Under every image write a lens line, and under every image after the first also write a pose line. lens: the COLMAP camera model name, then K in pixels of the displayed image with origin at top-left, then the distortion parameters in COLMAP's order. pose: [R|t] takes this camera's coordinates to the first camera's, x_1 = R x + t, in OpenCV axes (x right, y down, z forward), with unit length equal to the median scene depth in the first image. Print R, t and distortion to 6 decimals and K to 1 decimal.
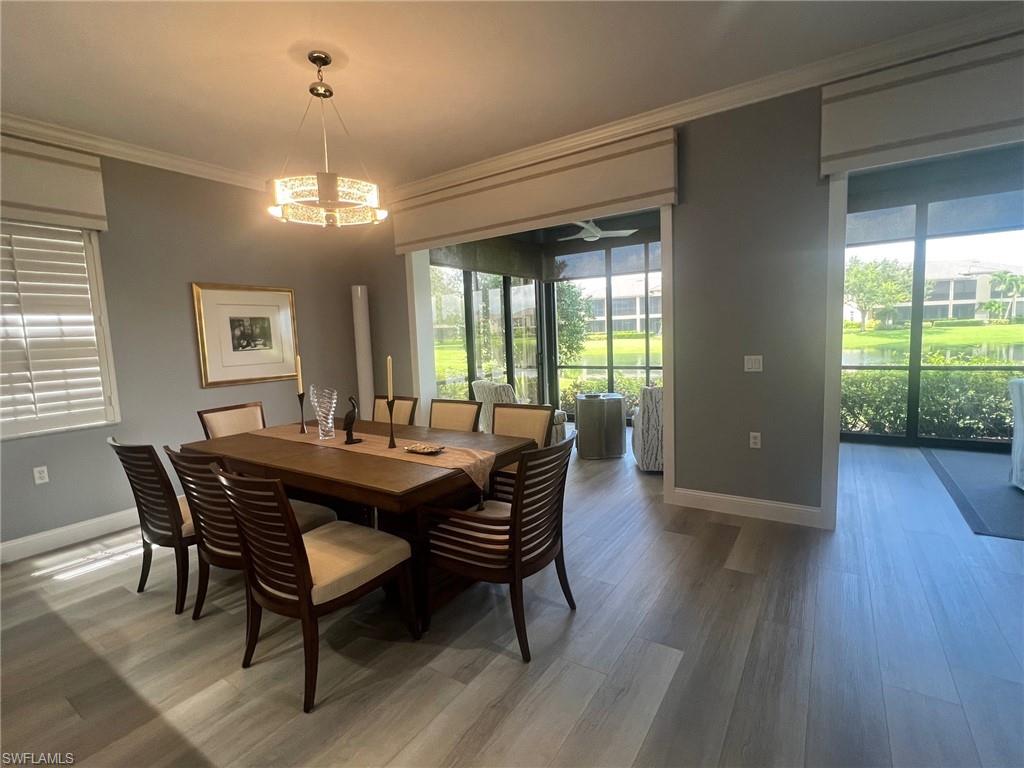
lens RADIAL K [[485.5, 0, 512.0], [0, 485.5, 384.0], [0, 0, 1]] dist [-0.001757, -0.000270]
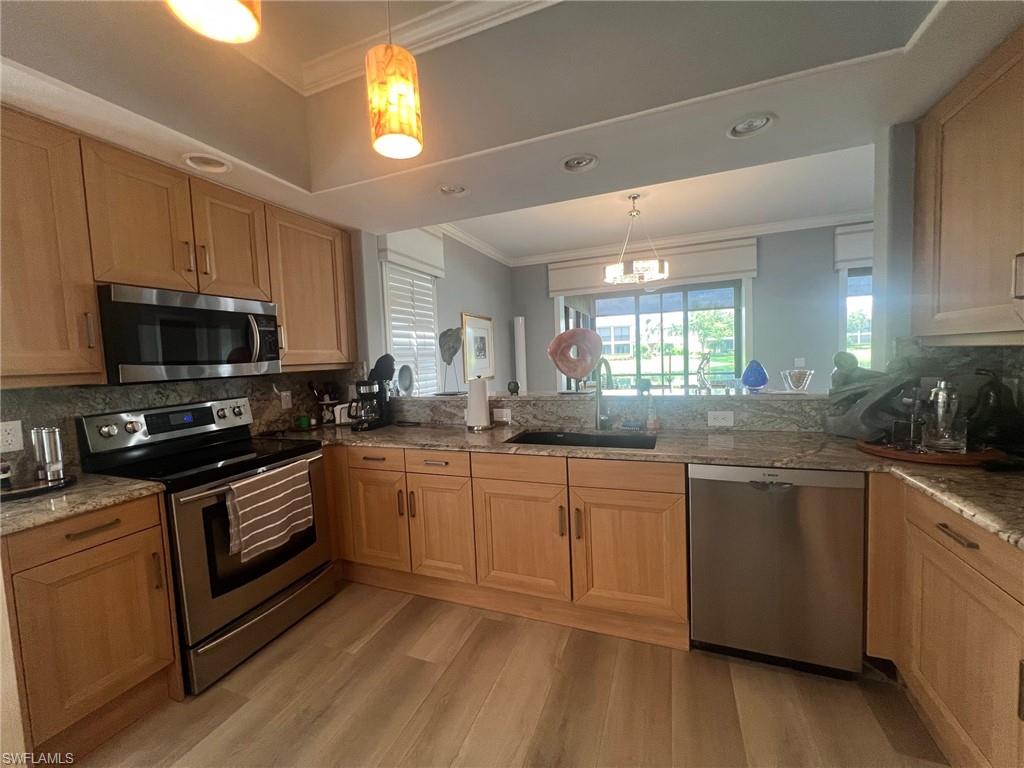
lens RADIAL K [[411.6, 0, 512.0], [0, 411.6, 384.0], [0, 0, 1]] dist [-0.000265, -0.000001]
pose [[0.976321, -0.012887, 0.215943, -0.914757], [0.022668, 0.998823, -0.042879, 0.079845], [-0.215136, 0.046758, 0.975464, -0.299572]]
